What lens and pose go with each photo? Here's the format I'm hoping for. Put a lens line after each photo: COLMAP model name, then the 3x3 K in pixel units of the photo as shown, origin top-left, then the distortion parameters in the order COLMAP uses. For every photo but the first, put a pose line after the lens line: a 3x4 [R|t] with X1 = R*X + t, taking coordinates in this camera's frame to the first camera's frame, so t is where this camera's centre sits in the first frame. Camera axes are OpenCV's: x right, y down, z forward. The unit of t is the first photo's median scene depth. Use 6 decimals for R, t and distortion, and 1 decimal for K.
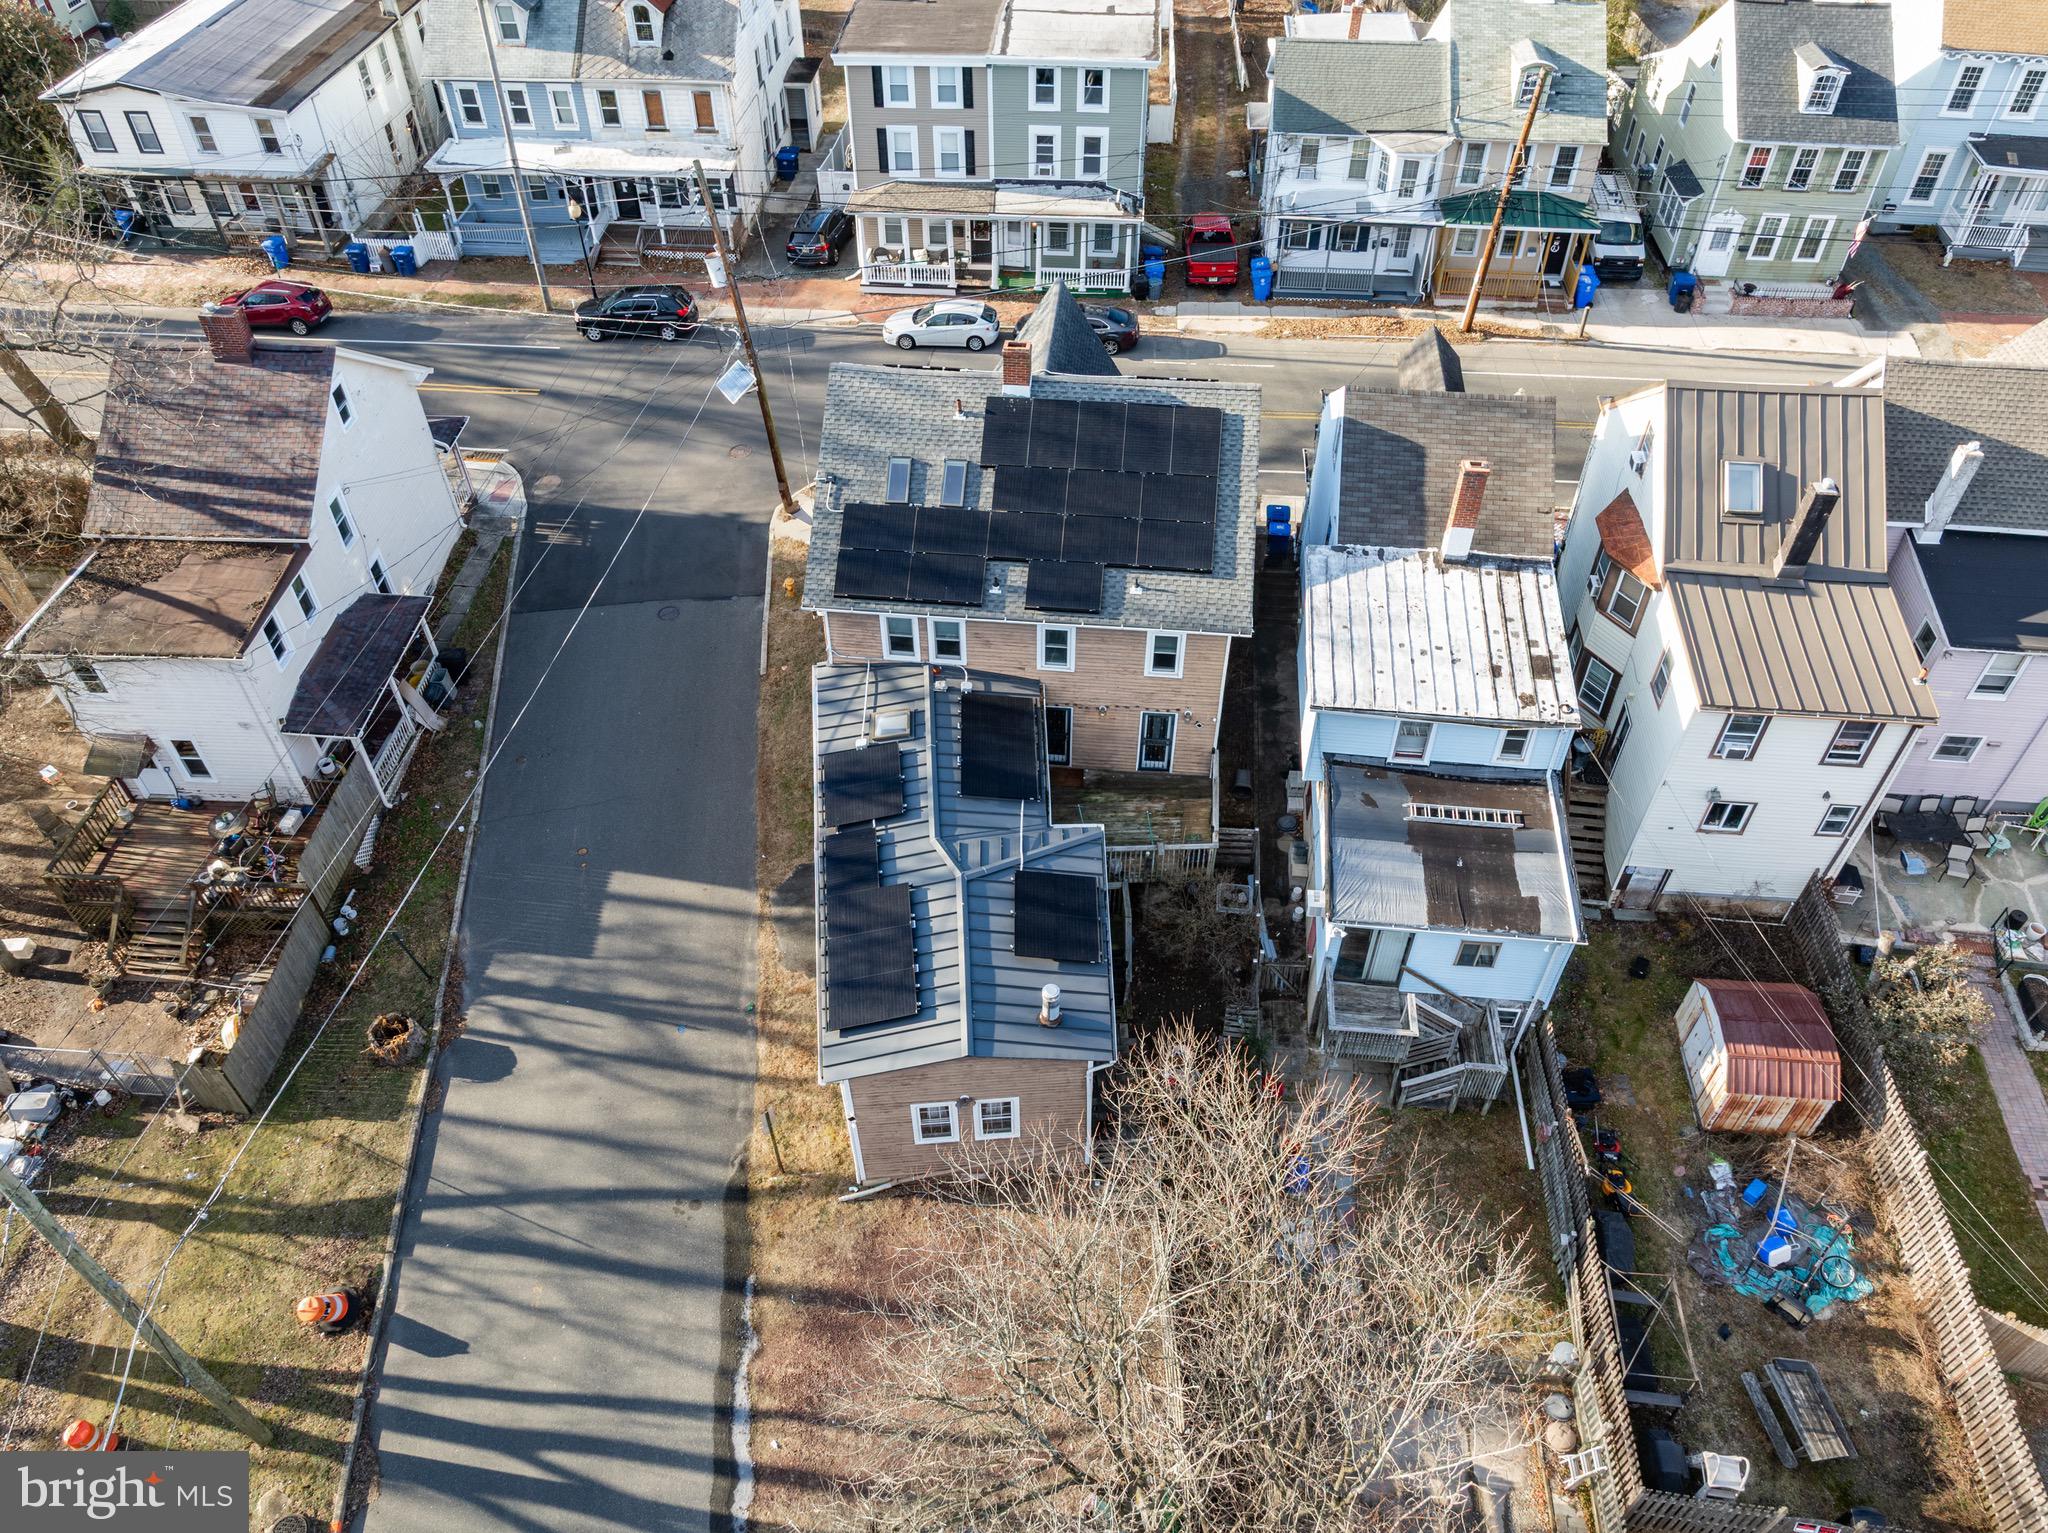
lens RADIAL K [[1438.7, 0, 1020.0], [0, 1438.7, 779.7], [0, 0, 1]] dist [-0.032160, 0.013563]
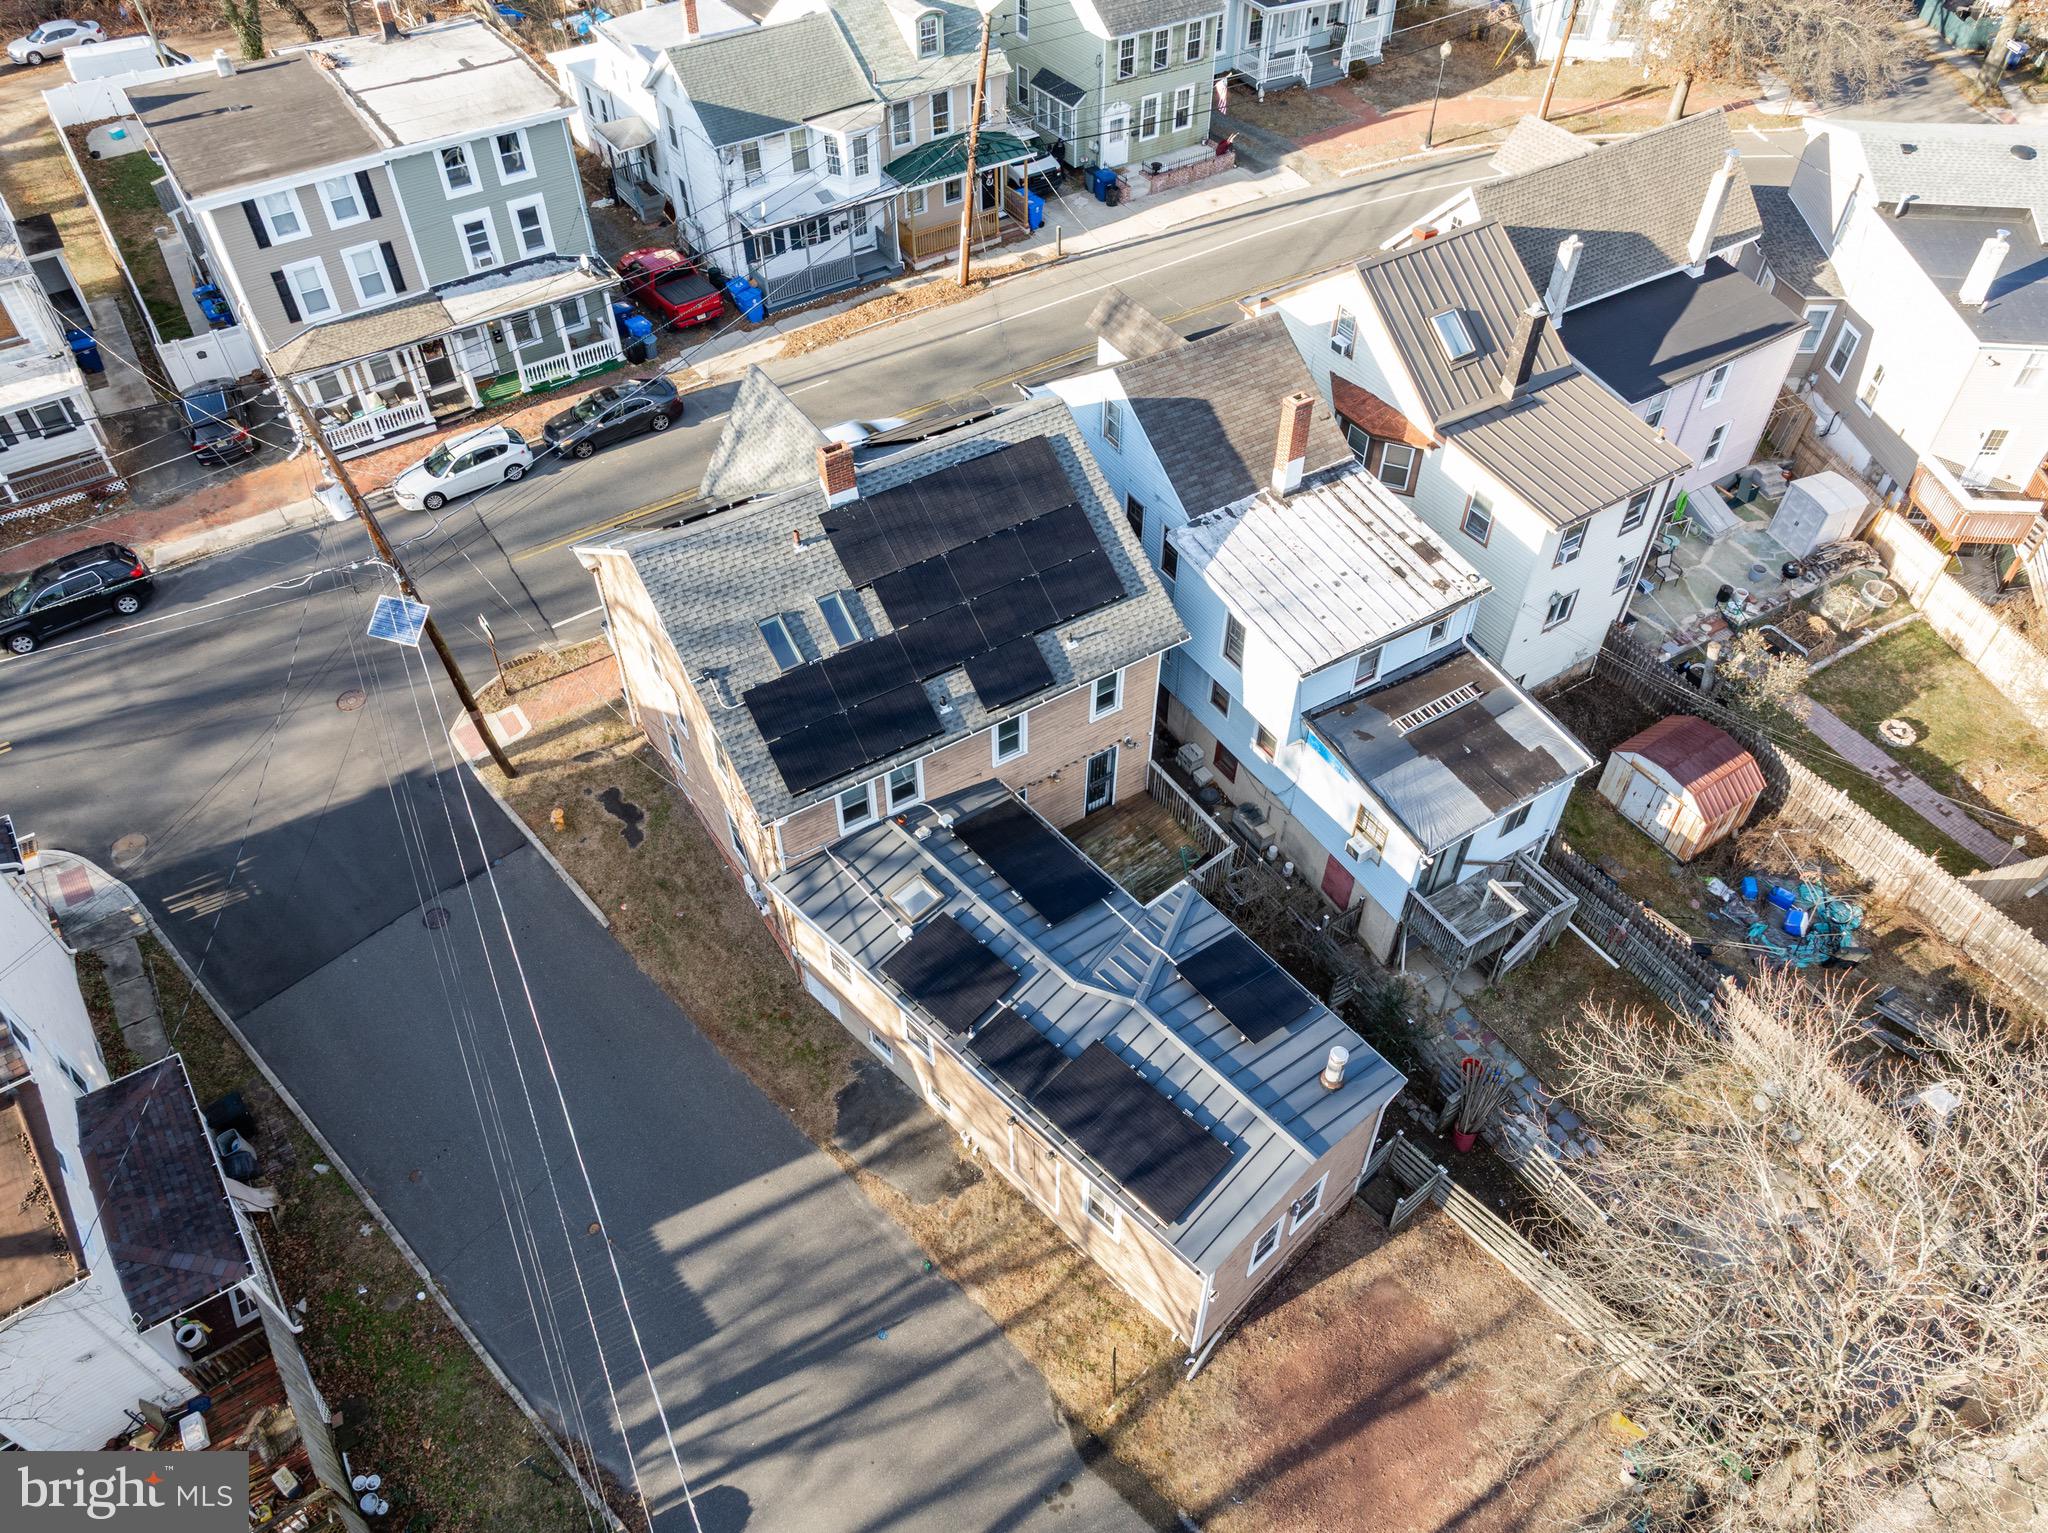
lens RADIAL K [[1438.7, 0, 1020.0], [0, 1438.7, 779.7], [0, 0, 1]] dist [-0.032160, 0.013563]
pose [[0.784661, -0.449158, 0.427275, -0.248979], [0.438188, 0.889397, 0.130246, -0.122891], [-0.438518, 0.085028, 0.894691, 0.119032]]
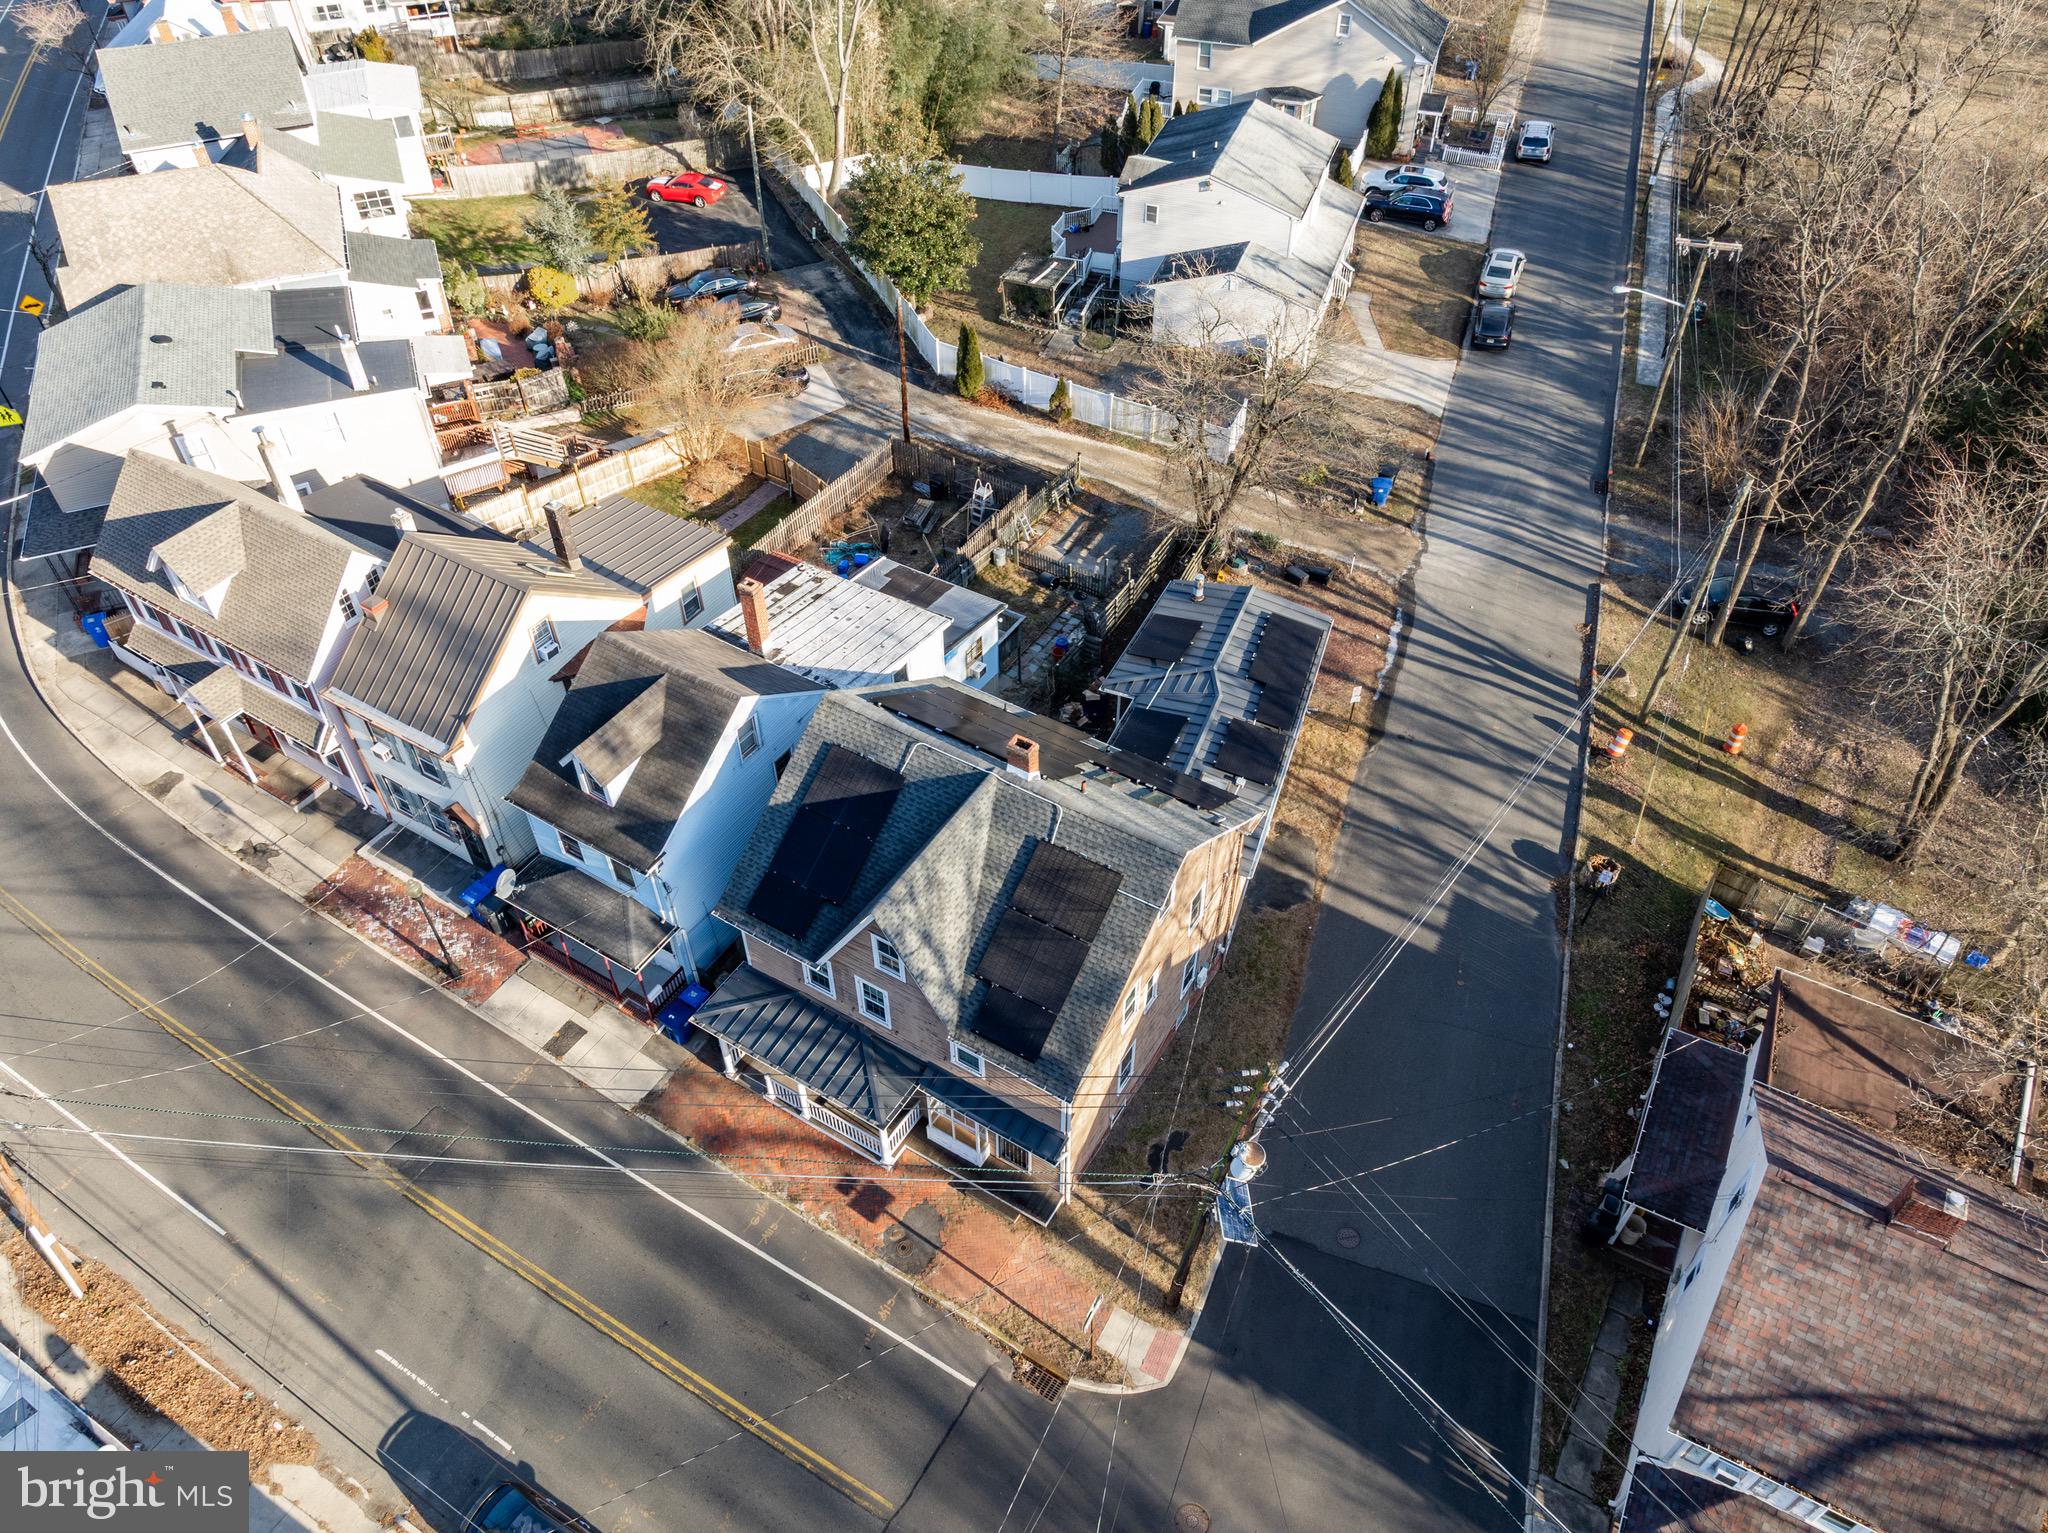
lens RADIAL K [[1438.7, 0, 1020.0], [0, 1438.7, 779.7], [0, 0, 1]] dist [-0.032160, 0.013563]
pose [[-0.901494, -0.298584, 0.313299, -0.213953], [0.314556, 0.045174, 0.948163, -0.831534], [-0.297259, 0.953314, 0.053197, 0.638284]]
